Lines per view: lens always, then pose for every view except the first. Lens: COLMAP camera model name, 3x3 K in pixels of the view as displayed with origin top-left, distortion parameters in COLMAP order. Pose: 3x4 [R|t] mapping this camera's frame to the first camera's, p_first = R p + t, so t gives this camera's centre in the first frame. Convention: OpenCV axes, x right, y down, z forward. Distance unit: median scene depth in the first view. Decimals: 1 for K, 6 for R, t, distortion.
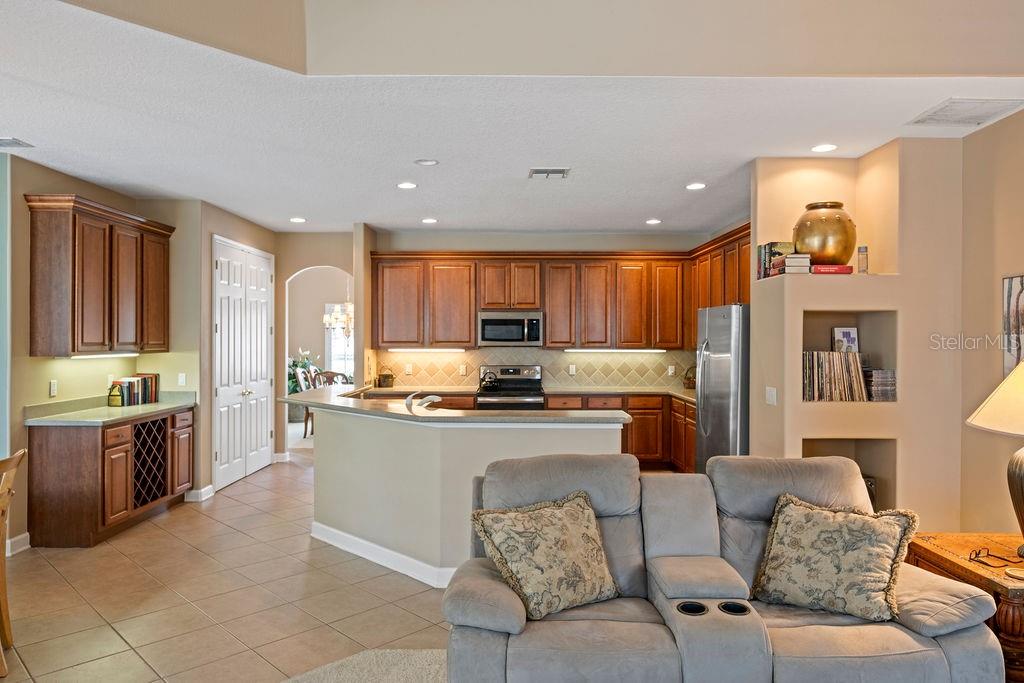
lens RADIAL K [[680.1, 0, 512.2], [0, 680.1, 340.3], [0, 0, 1]] dist [-0.000229, -0.004418]
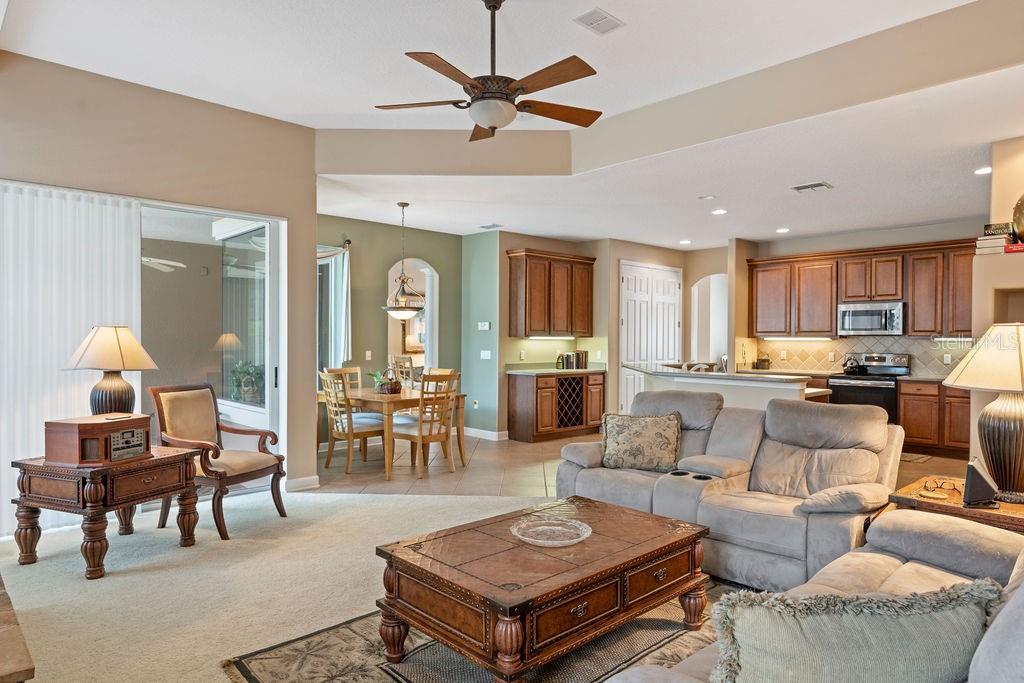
lens RADIAL K [[626.8, 0, 511.6], [0, 626.8, 346.6], [0, 0, 1]] dist [0.003033, 0.001885]
pose [[0.687411, 0.009836, -0.726202, 0.340695], [-0.005242, 0.999949, 0.008583, 0.022134], [0.726250, -0.002093, 0.687428, -0.110869]]
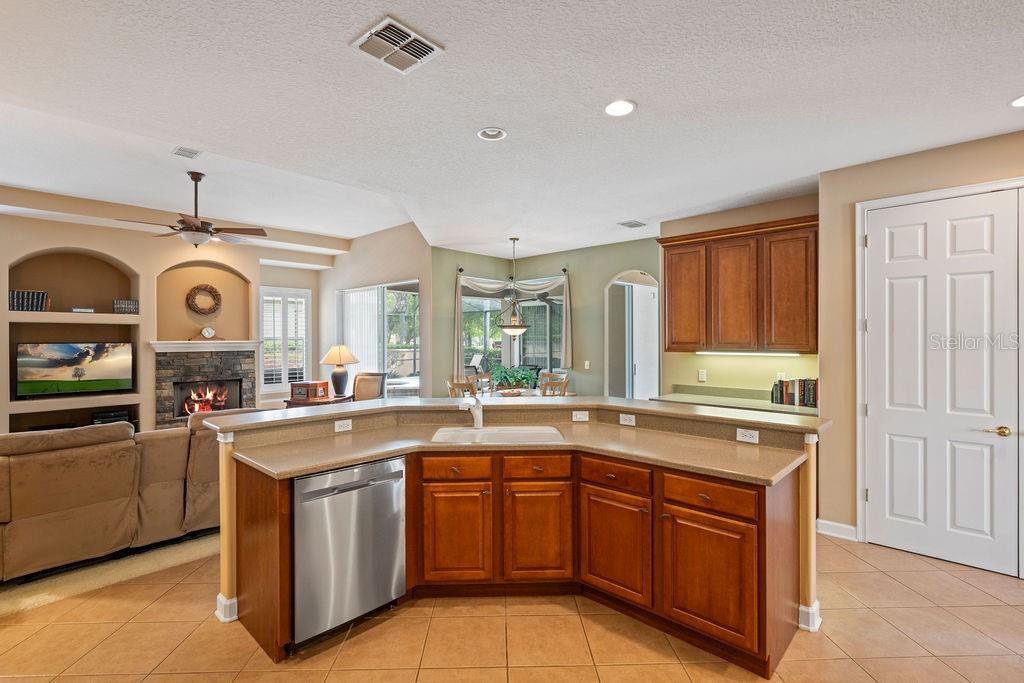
lens RADIAL K [[475.6, 0, 513.8], [0, 475.6, 339.2], [0, 0, 1]] dist [0.000133, -0.001541]
pose [[-0.685153, 0.002540, -0.728395, 0.183719], [0.000558, 0.999995, 0.002962, -0.003856], [0.728399, 0.001623, -0.685151, 0.908786]]
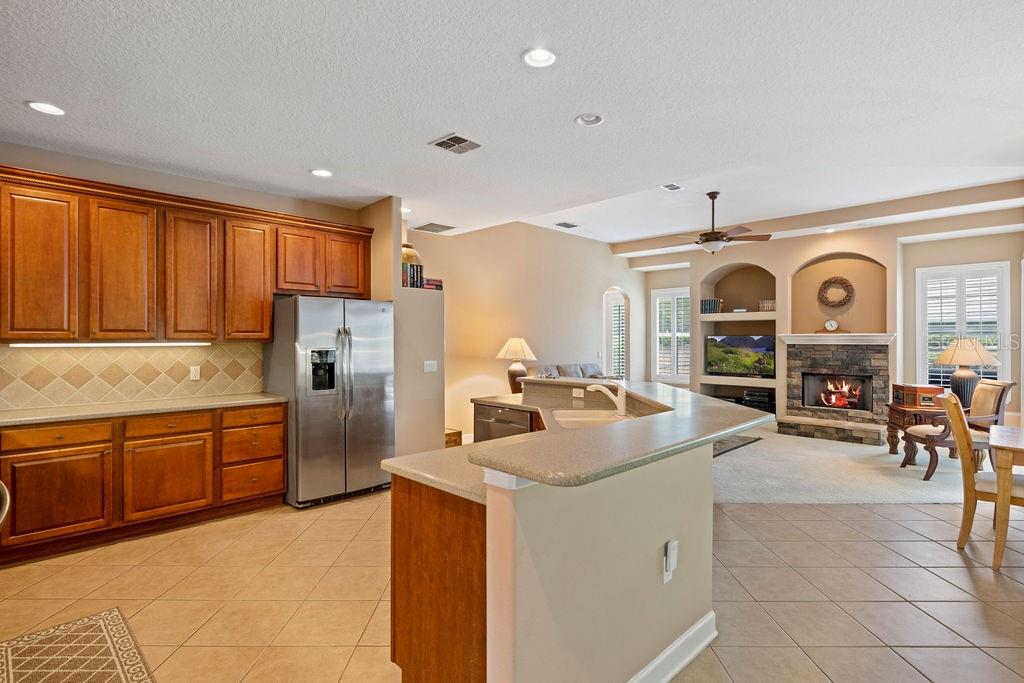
lens RADIAL K [[514.6, 0, 515.9], [0, 514.6, 340.4], [0, 0, 1]] dist [0.002563, 0.002509]
pose [[-0.705897, -0.002711, 0.708309, -0.336645], [0.000269, 0.999992, 0.004096, 0.009729], [-0.708314, 0.003082, -0.705891, 0.972537]]
